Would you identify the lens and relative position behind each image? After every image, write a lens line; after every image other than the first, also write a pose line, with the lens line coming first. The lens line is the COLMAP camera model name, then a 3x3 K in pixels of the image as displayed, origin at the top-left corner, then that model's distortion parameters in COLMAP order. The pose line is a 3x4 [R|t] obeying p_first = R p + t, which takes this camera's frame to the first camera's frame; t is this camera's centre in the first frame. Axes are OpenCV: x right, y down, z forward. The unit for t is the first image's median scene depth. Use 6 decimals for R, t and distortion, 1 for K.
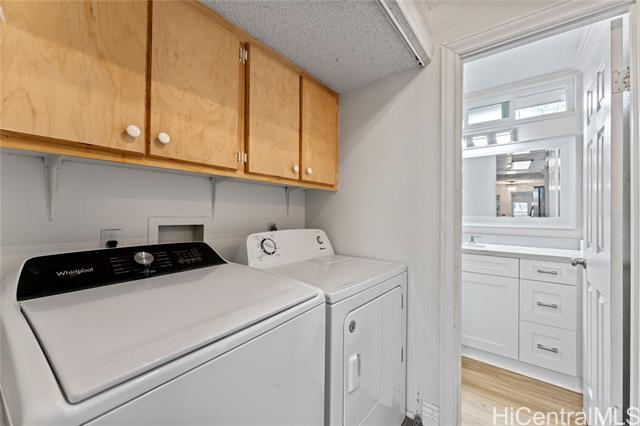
lens RADIAL K [[257.6, 0, 319.6], [0, 257.6, 212.4], [0, 0, 1]] dist [-0.000675, 0.000074]
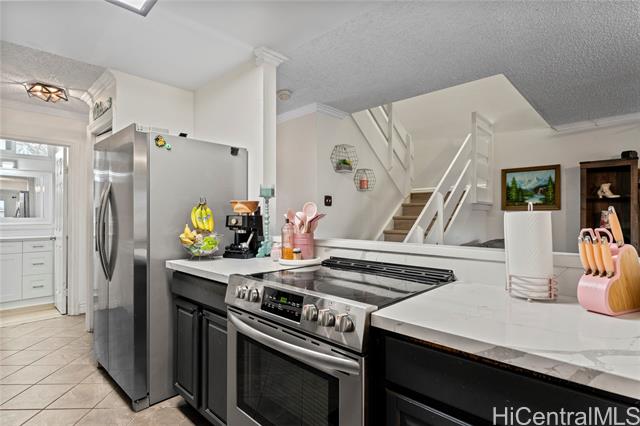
lens RADIAL K [[324.7, 0, 317.5], [0, 324.7, 213.4], [0, 0, 1]] dist [-0.004766, -0.000473]
pose [[0.102463, -0.003803, 0.994730, -1.159575], [-0.009264, 0.999946, 0.004777, -0.040488], [-0.994694, -0.009705, 0.102422, -1.174142]]
